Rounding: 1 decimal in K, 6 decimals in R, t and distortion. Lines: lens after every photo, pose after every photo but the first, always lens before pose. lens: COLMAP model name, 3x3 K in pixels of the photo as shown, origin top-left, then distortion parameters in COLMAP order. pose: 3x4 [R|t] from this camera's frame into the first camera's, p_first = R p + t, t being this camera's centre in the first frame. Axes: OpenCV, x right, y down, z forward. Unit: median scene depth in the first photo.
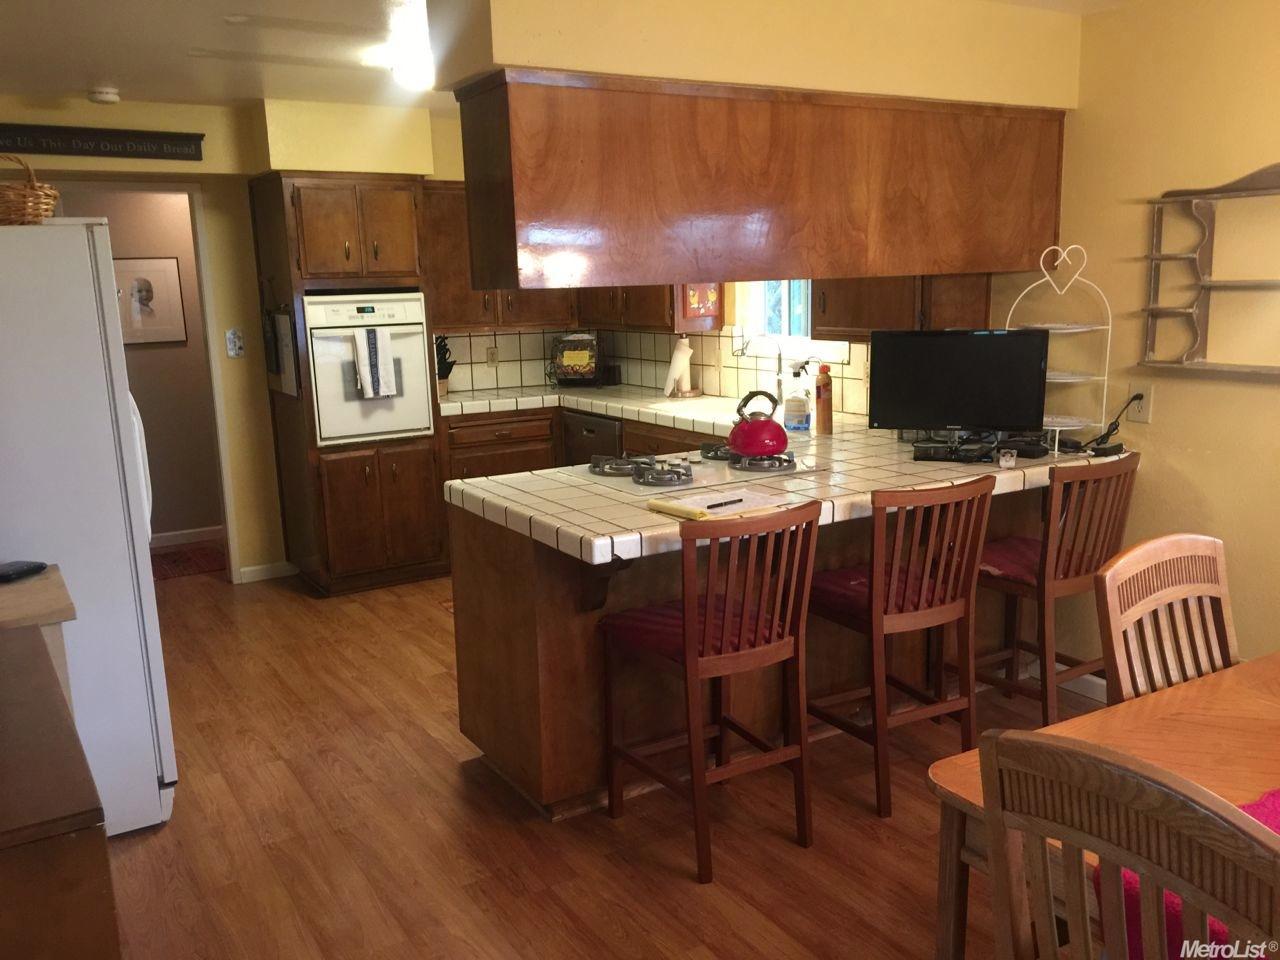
lens RADIAL K [[1103.4, 0, 640.0], [0, 1103.4, 480.0], [0, 0, 1]] dist [0.116886, -0.170326]
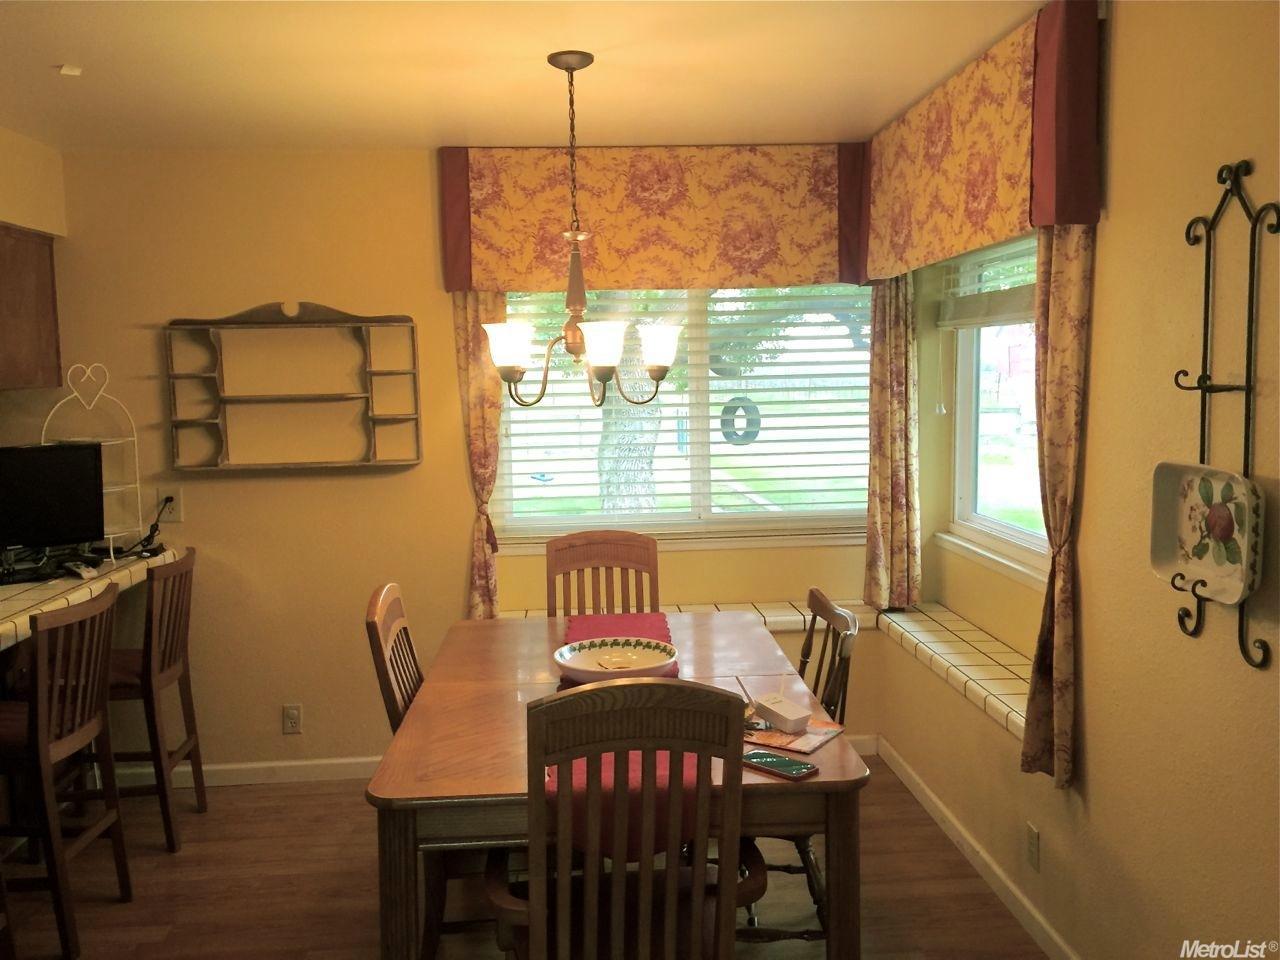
lens RADIAL K [[1103.4, 0, 640.0], [0, 1103.4, 480.0], [0, 0, 1]] dist [0.116886, -0.170326]
pose [[0.451265, -0.074035, 0.889314, -0.338282], [0.171106, 0.985241, -0.004803, -0.008120], [-0.875833, 0.154334, 0.457272, 0.084535]]
